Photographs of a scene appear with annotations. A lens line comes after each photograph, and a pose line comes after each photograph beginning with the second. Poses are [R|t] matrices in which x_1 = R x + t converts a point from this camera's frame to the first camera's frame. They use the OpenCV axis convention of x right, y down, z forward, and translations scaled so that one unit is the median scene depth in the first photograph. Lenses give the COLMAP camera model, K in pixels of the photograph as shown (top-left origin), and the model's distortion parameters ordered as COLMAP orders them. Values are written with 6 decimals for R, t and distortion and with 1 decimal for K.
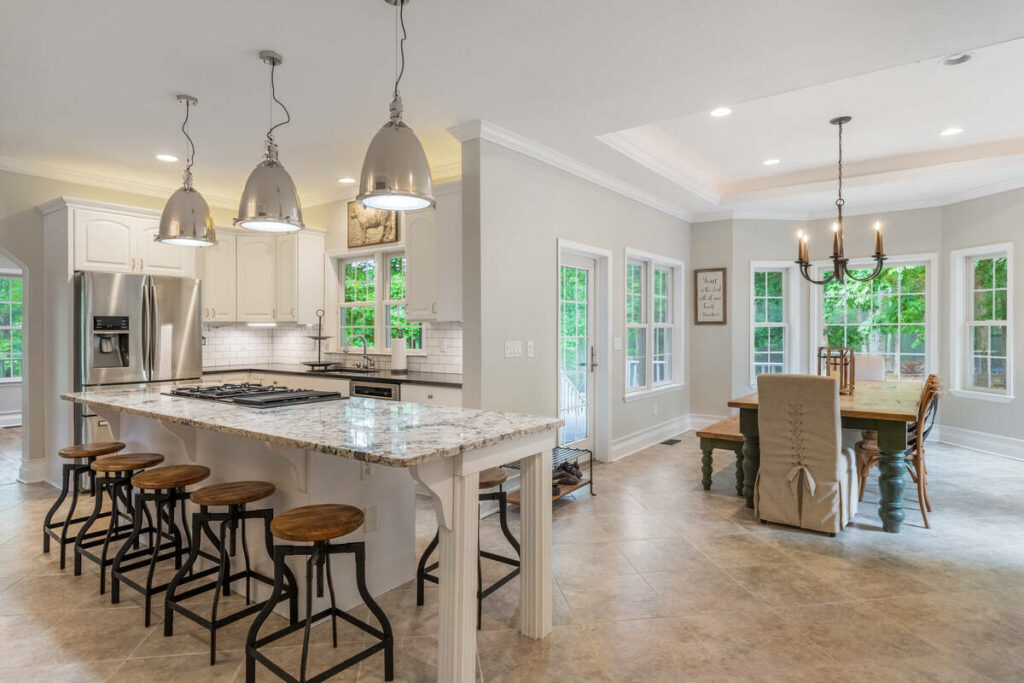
lens RADIAL K [[582.3, 0, 512.9], [0, 582.3, 328.1], [0, 0, 1]] dist [0.005849, 0.000352]
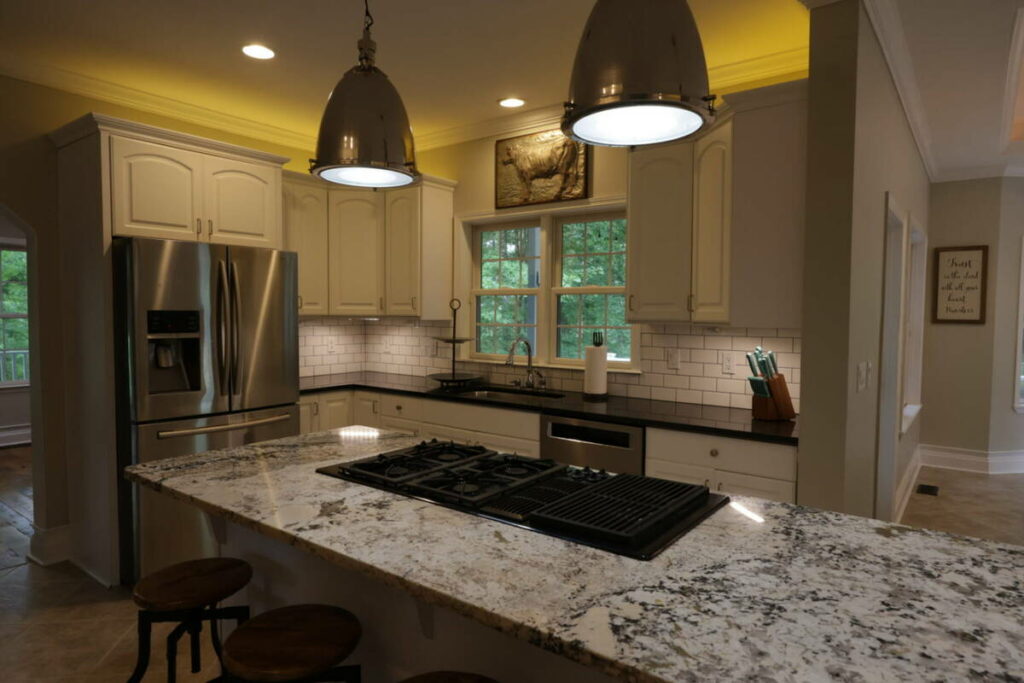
lens RADIAL K [[612.5, 0, 512.0], [0, 612.5, 341.5], [0, 0, 1]] dist [0.001133, -0.000144]
pose [[0.999922, 0.011871, -0.003789, -0.267900], [-0.011662, 0.998616, 0.051286, -0.020418], [0.004392, -0.051238, 0.998677, 0.288144]]
